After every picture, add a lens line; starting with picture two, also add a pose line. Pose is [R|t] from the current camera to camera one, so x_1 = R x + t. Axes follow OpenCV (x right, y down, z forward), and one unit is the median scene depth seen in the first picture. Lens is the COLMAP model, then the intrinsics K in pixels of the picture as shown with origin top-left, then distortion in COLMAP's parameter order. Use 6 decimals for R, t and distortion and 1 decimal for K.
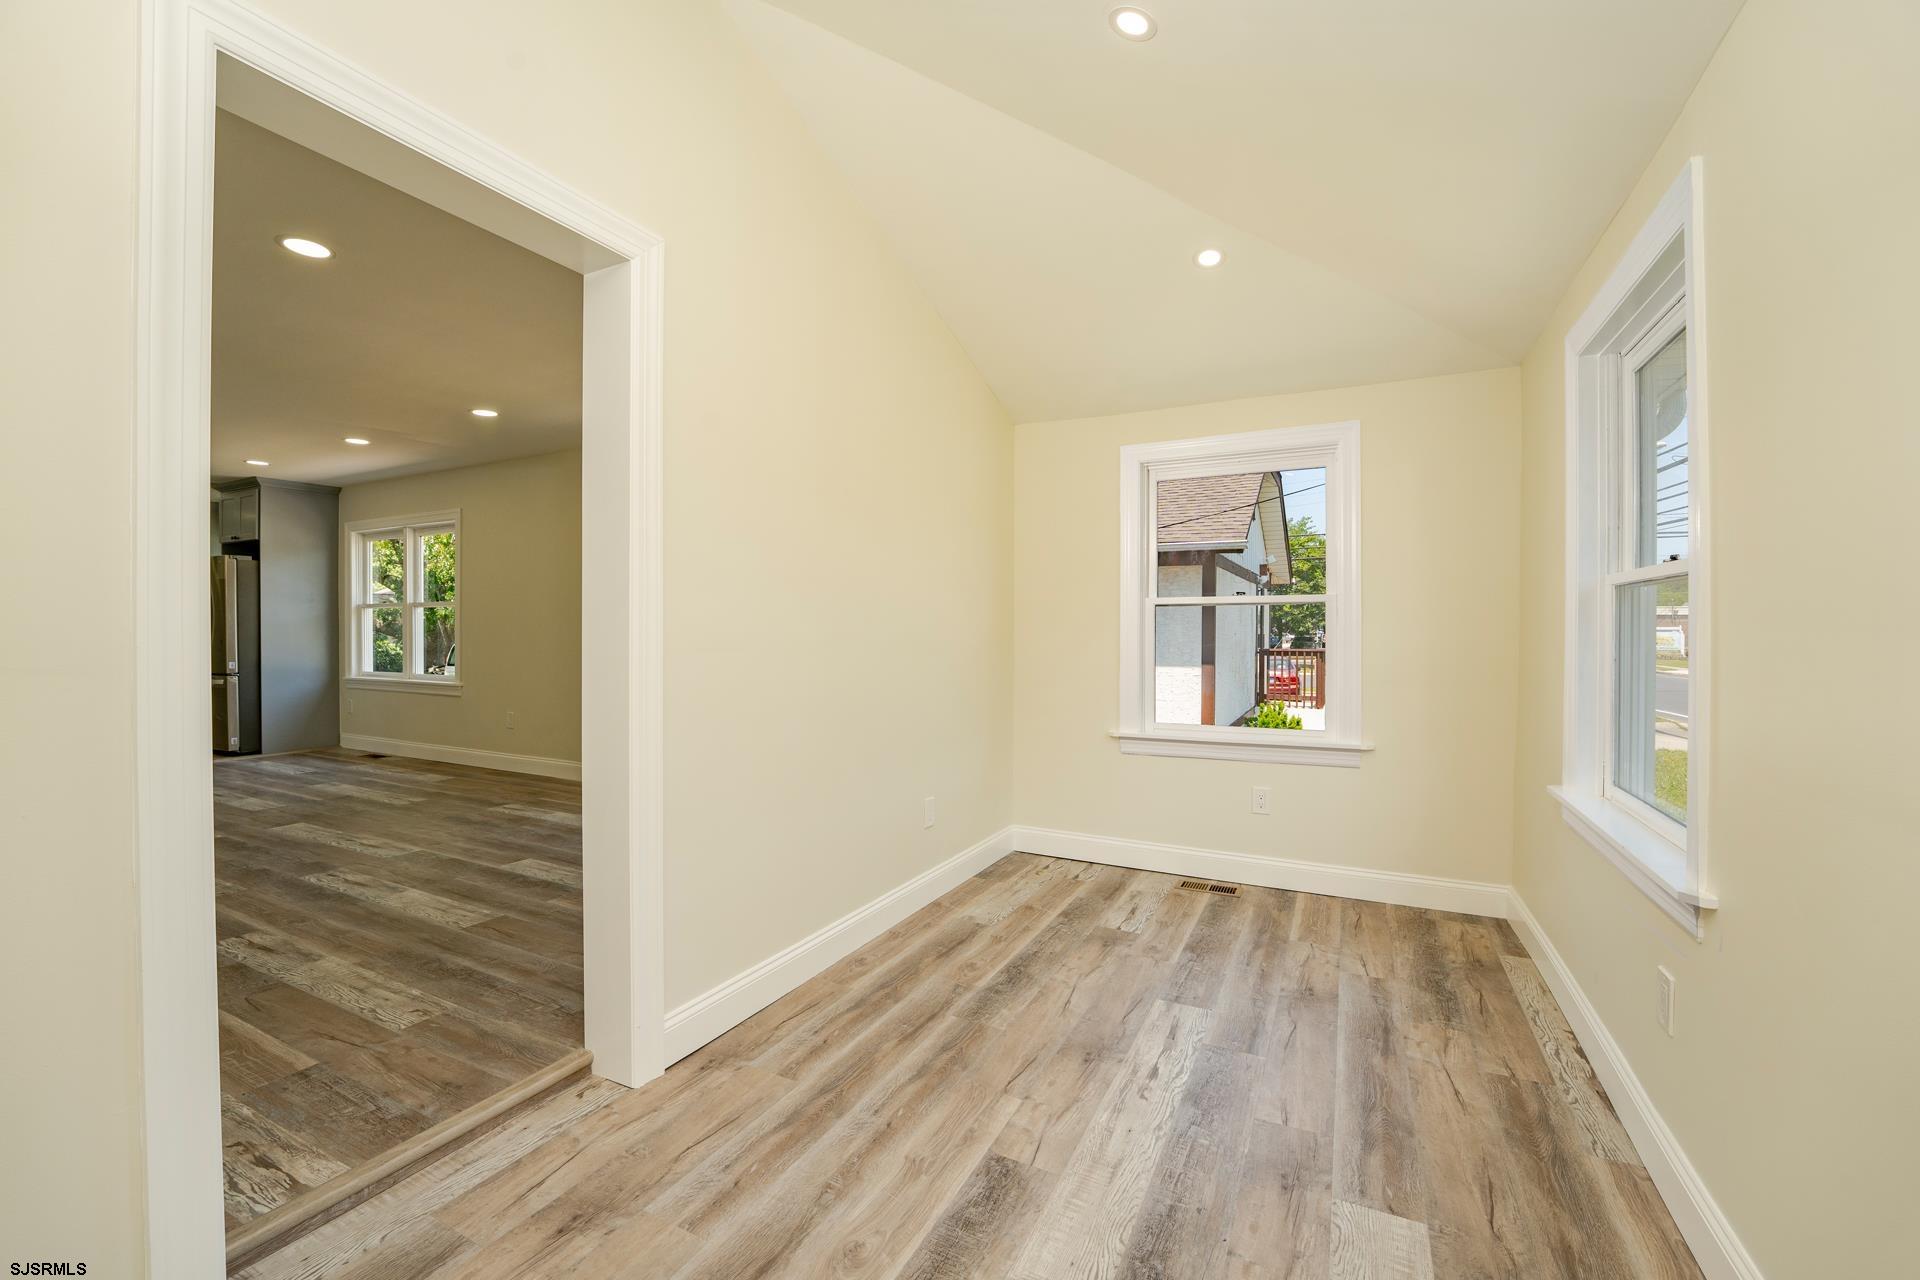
lens RADIAL K [[802.5, 0, 960.0], [0, 802.5, 640.0], [0, 0, 1]] dist [-0.035470, 0.004980]
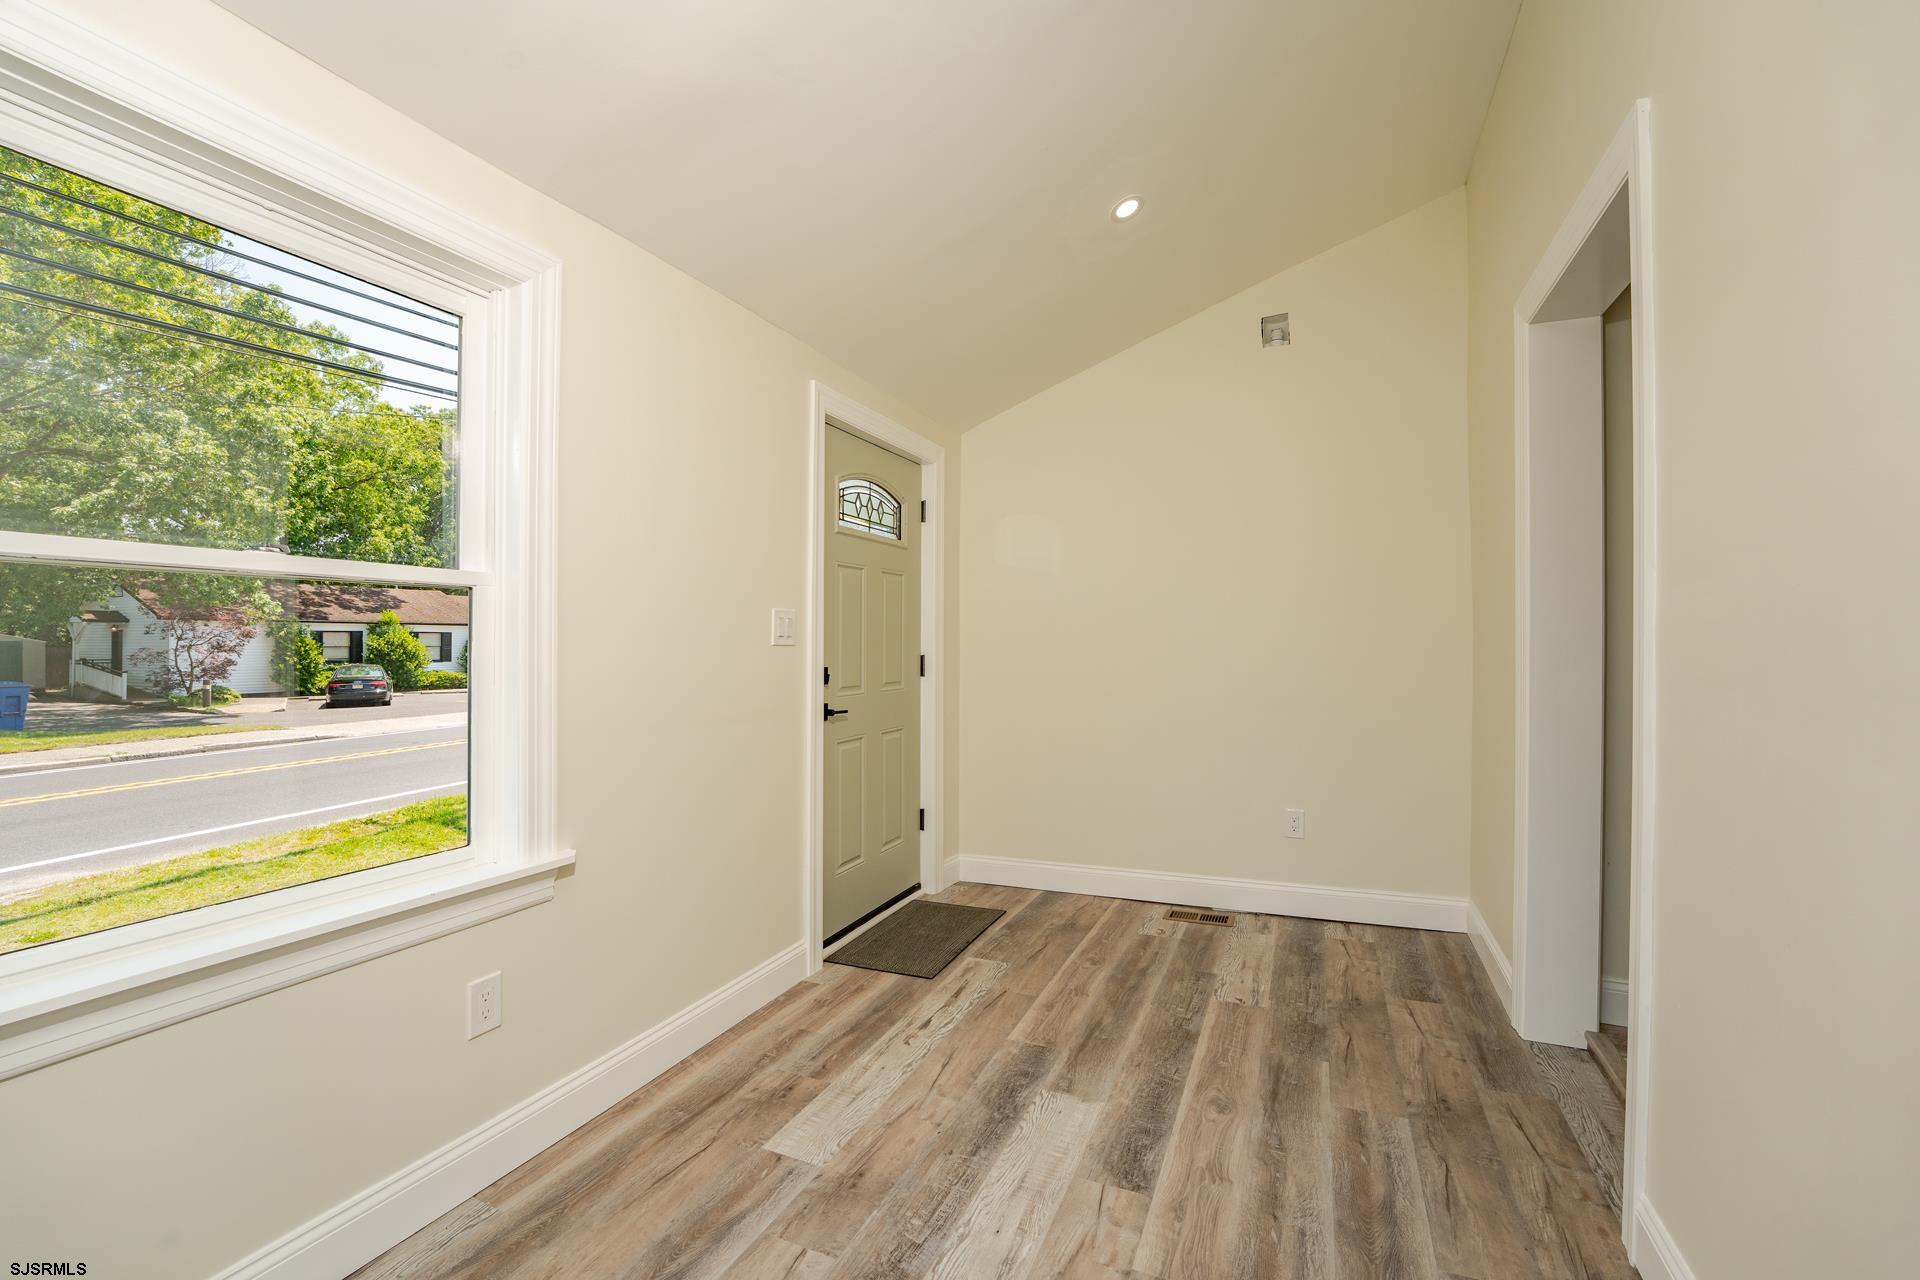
lens RADIAL K [[789.3, 0, 966.7], [0, 789.3, 638.6], [0, 0, 1]] dist [-0.028517, 0.004310]
pose [[-0.999038, -0.003708, -0.043697, 0.311432], [-0.003898, 0.999983, 0.004264, -0.024569], [0.043681, 0.004430, -0.999036, 1.990195]]
